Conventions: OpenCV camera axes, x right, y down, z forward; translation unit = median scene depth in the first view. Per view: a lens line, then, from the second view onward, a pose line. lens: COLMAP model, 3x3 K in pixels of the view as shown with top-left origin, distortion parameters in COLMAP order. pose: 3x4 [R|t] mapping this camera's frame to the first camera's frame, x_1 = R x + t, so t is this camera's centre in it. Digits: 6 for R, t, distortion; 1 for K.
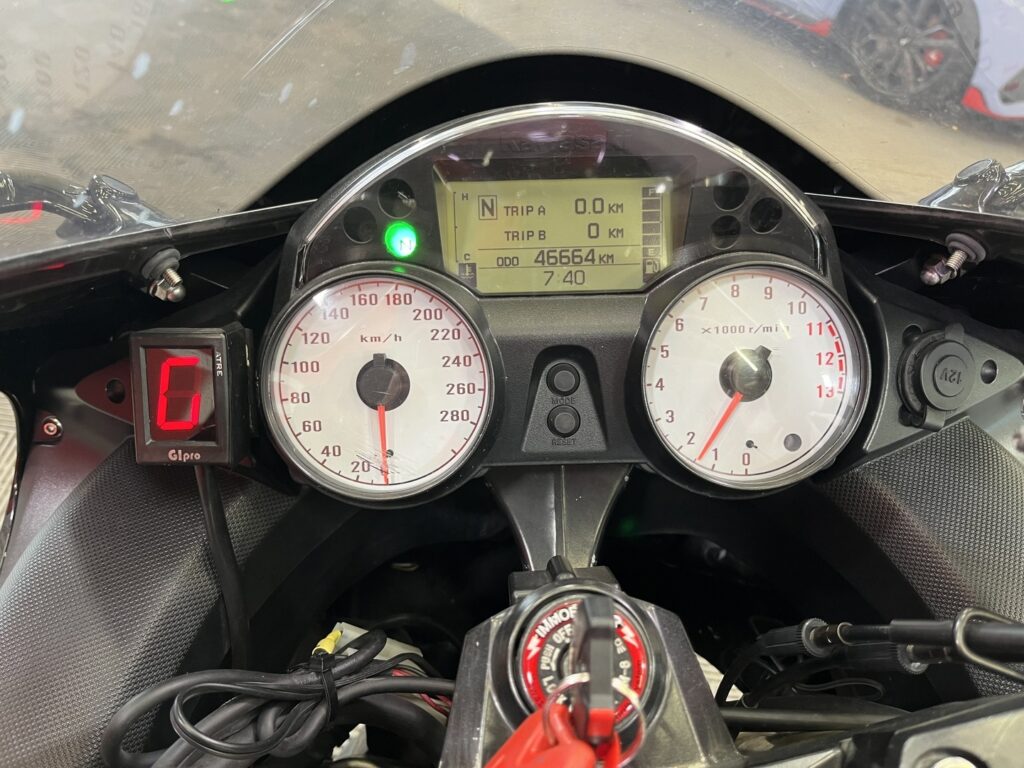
lens RADIAL K [[774.5, 0, 512.0], [0, 774.5, 384.0], [0, 0, 1]] dist [-0.002422, -0.002671]
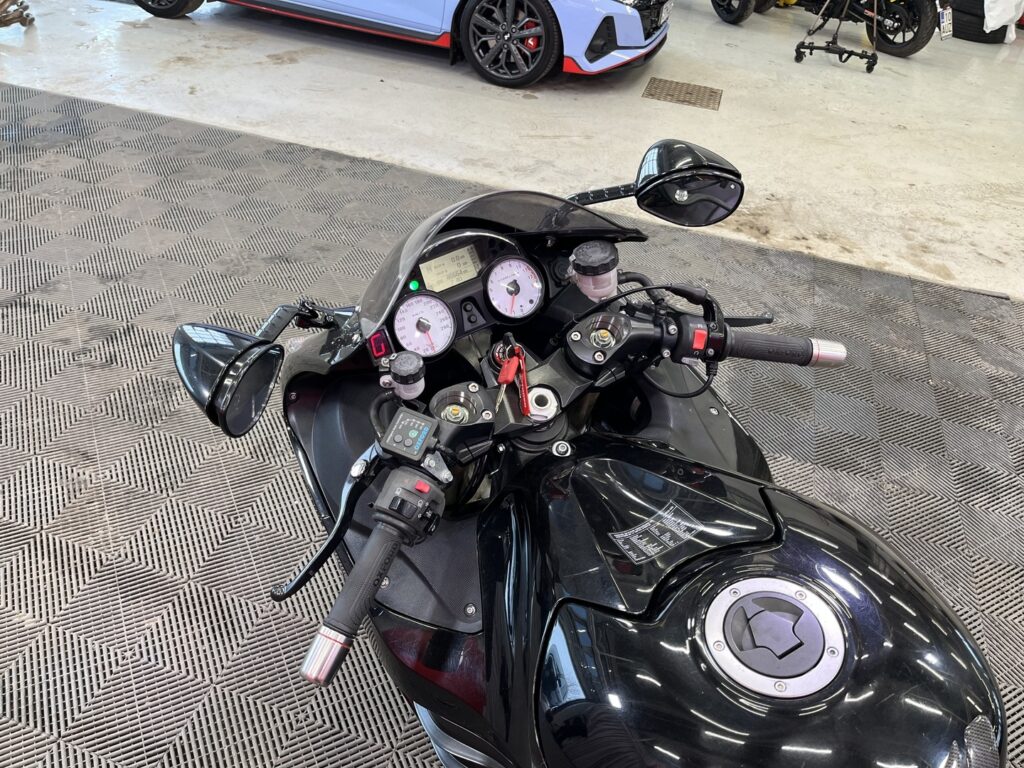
lens RADIAL K [[774.5, 0, 512.0], [0, 774.5, 384.0], [0, 0, 1]] dist [-0.002422, -0.002671]
pose [[0.881574, -0.368979, 0.294417, -0.073224], [0.368346, 0.927765, 0.059785, 0.014184], [-0.295209, 0.055742, 0.953805, -0.190723]]
